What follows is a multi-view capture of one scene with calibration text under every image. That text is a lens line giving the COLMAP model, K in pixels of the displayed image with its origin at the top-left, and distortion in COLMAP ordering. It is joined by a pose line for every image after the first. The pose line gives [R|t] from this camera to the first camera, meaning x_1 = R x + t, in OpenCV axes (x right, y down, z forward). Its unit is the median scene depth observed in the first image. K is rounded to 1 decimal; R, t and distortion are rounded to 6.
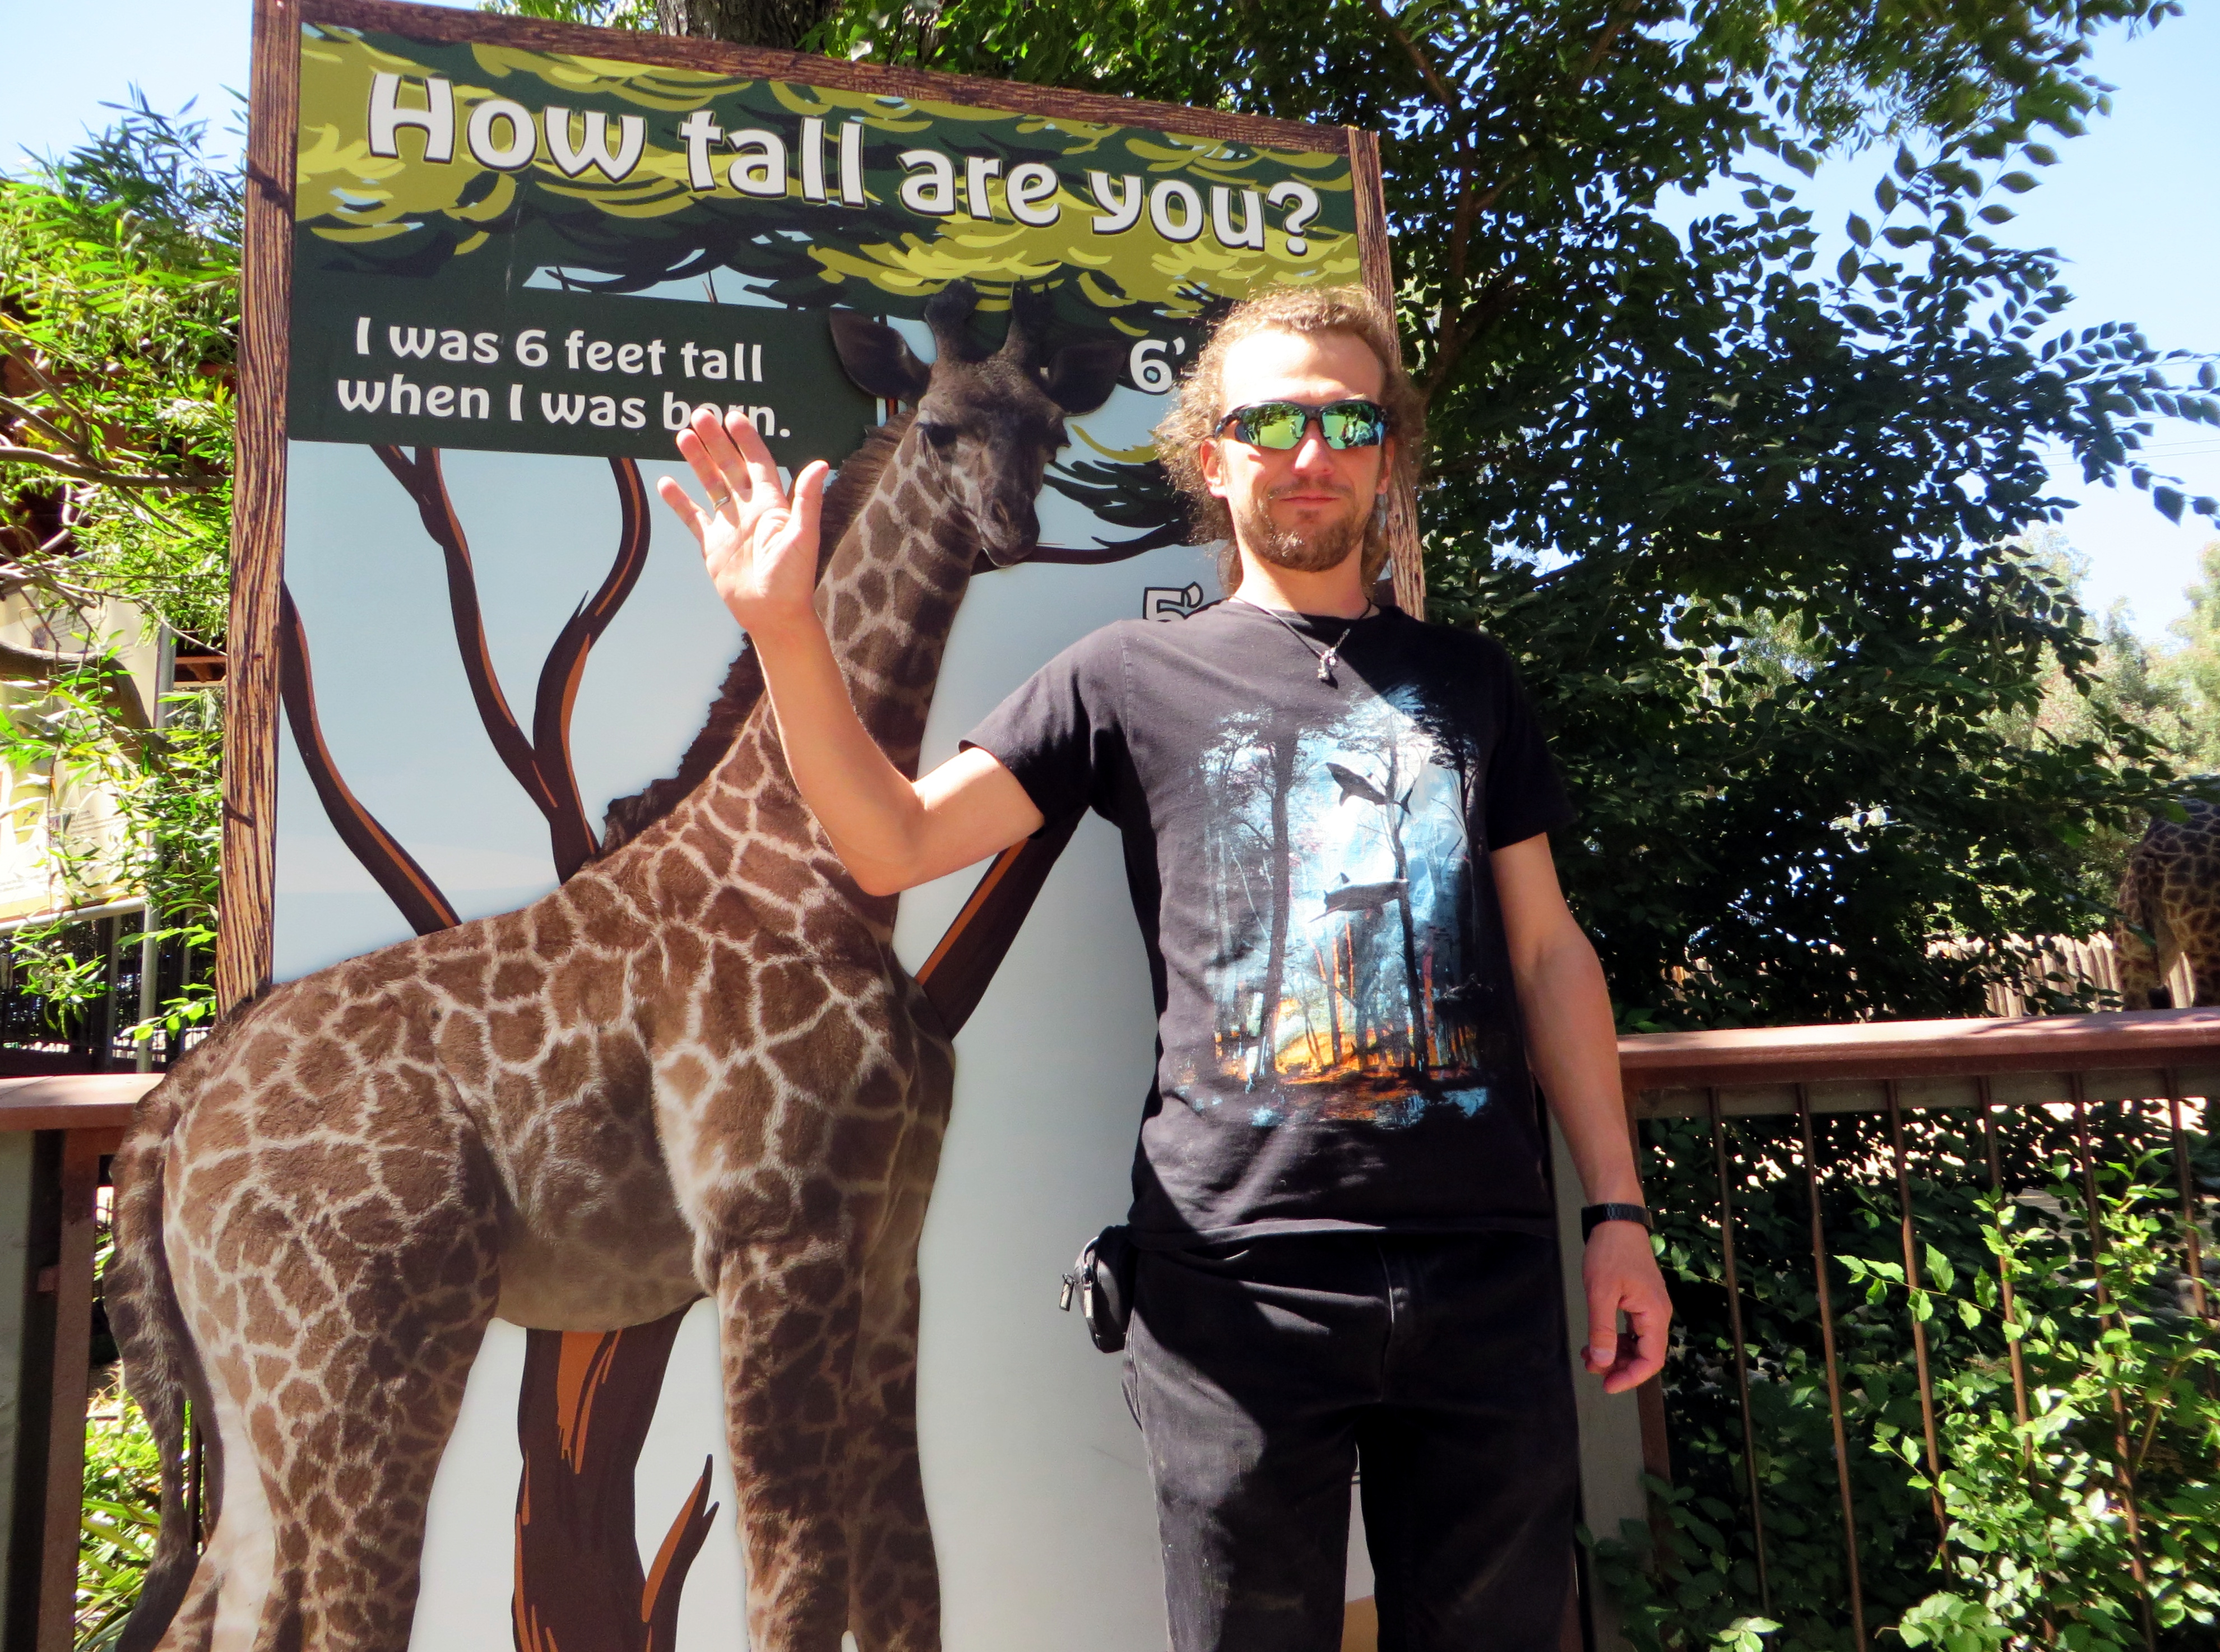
lens RADIAL K [[1653.2, 0, 1117.7], [0, 1653.2, 816.9], [0, 0, 1]] dist [0.013264, -0.014113]
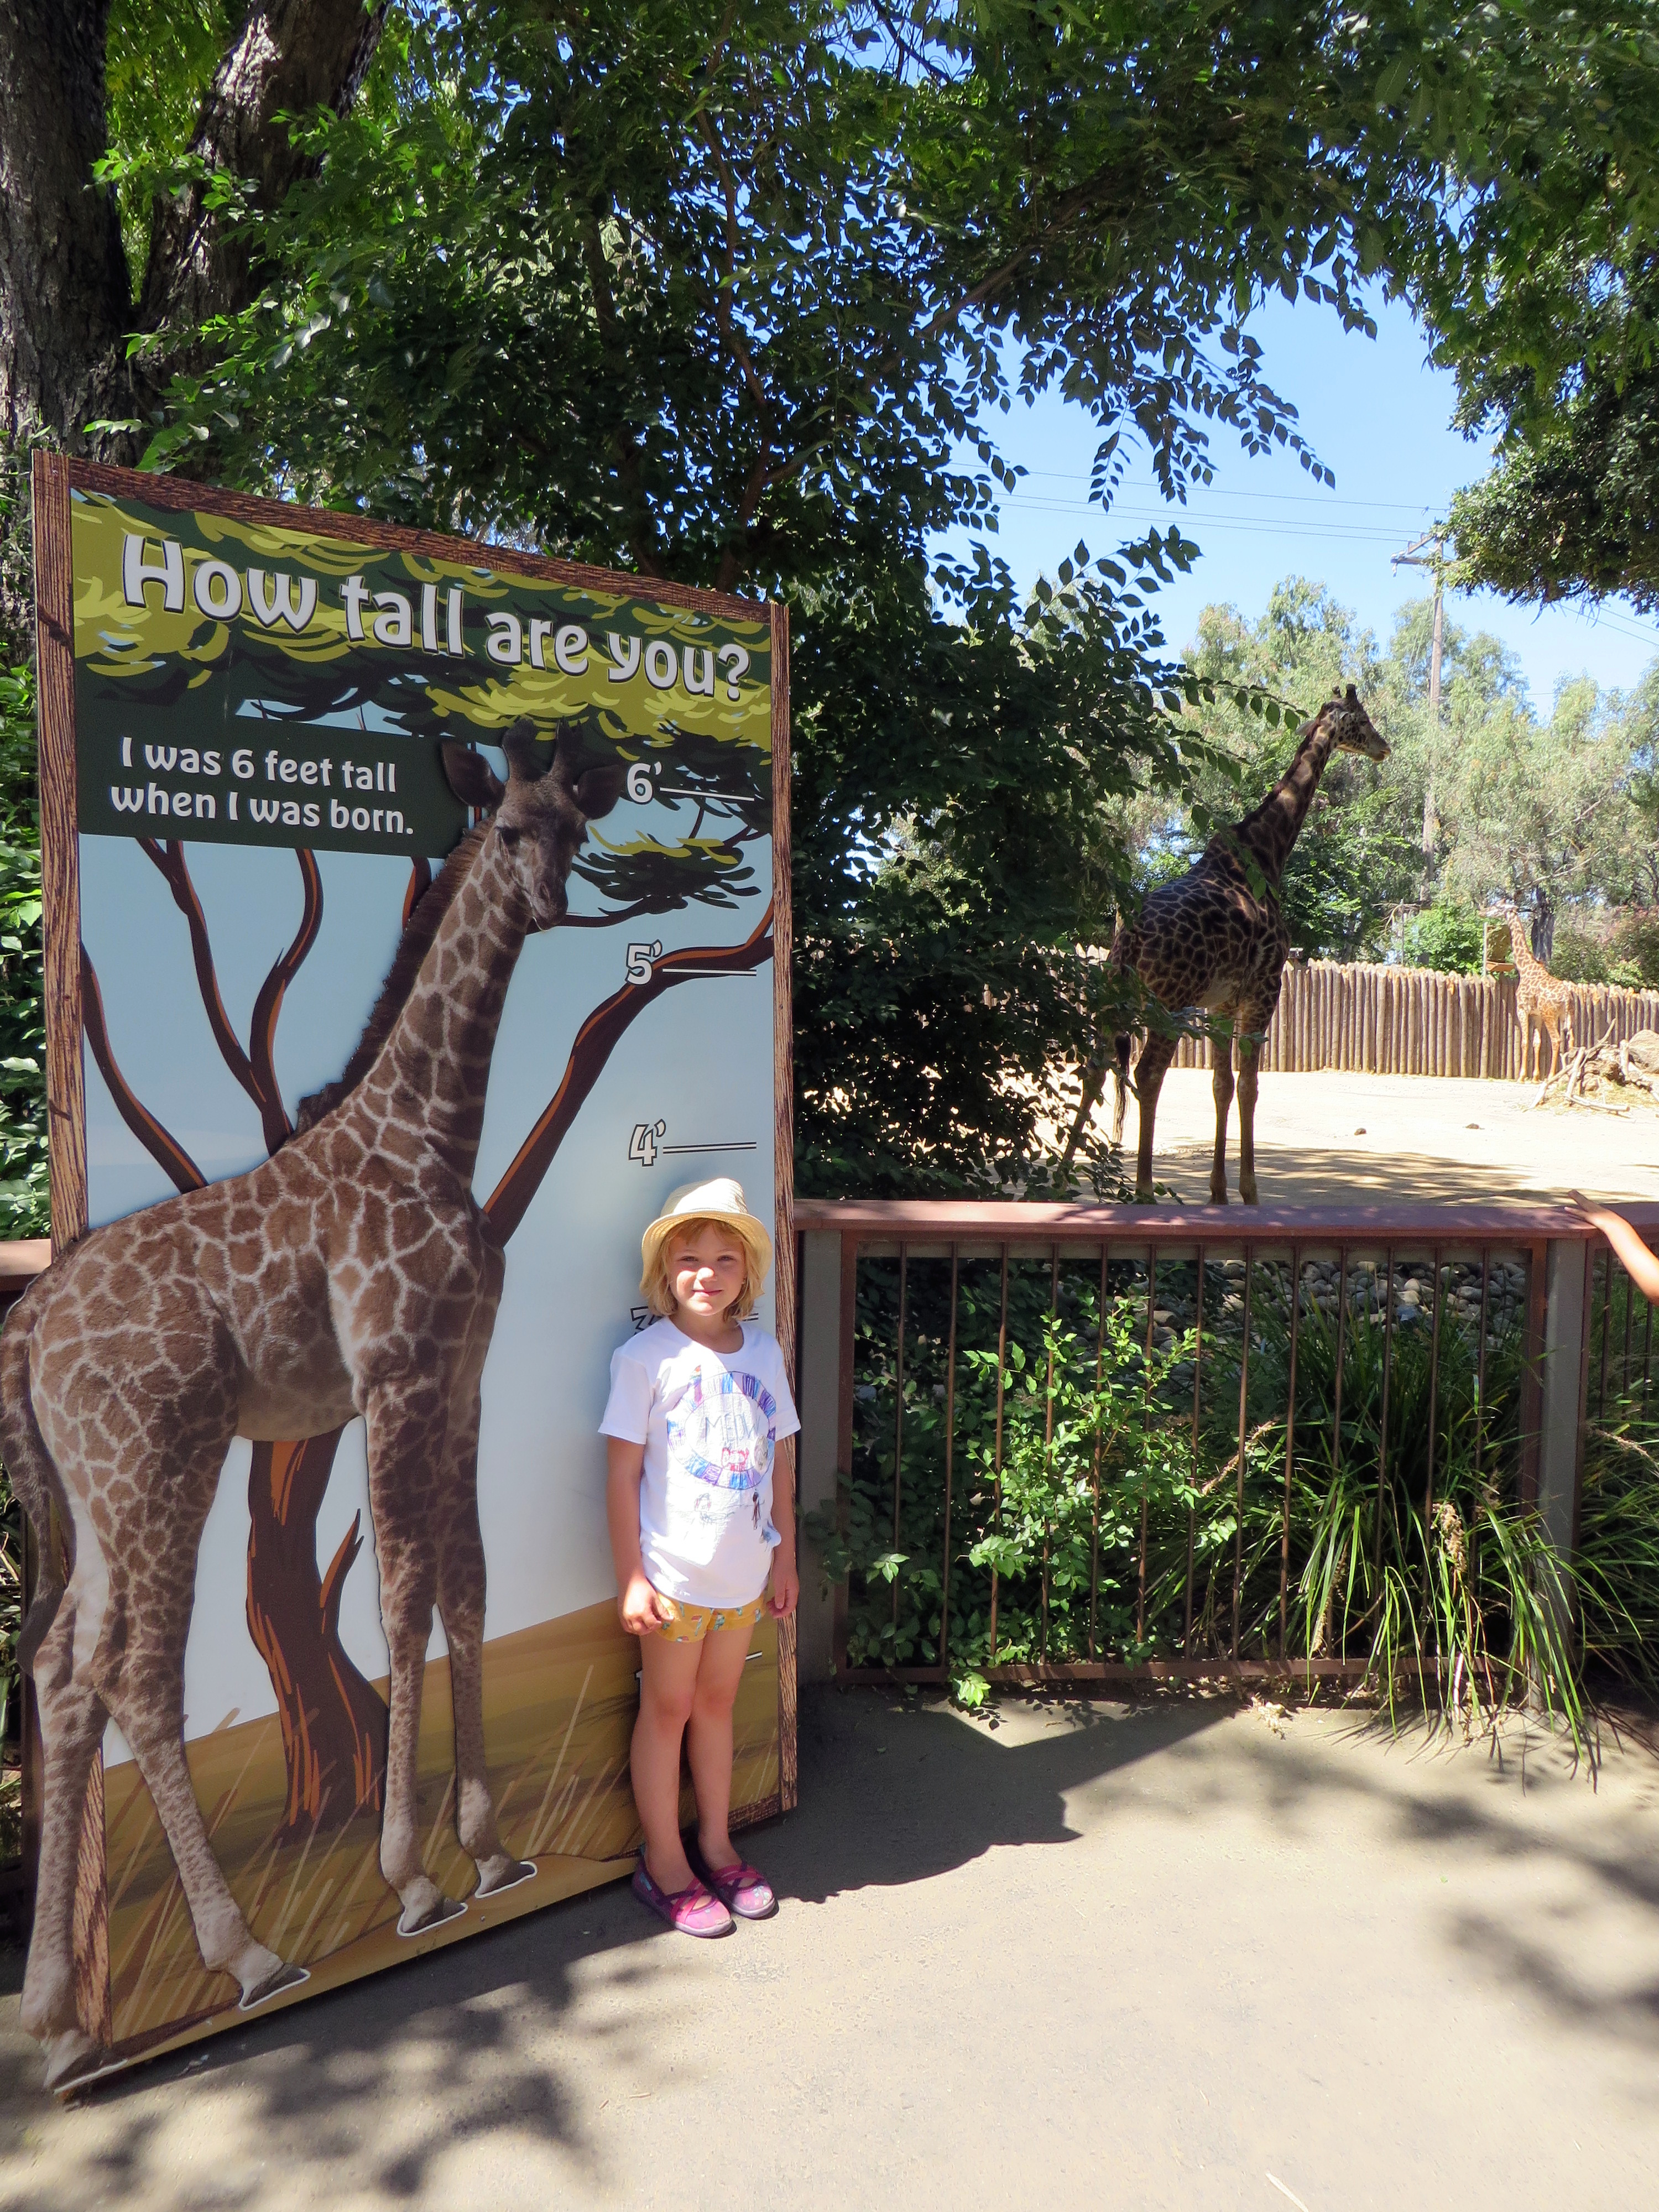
lens RADIAL K [[1647.3, 0, 825.7], [0, 1647.3, 1109.3], [0, 0, 1]] dist [0.013264, -0.014113]
pose [[0.922913, 0.046588, 0.382179, -0.423074], [-0.124493, 0.975436, 0.181730, -0.316550], [-0.364325, -0.215300, 0.906043, -0.496578]]
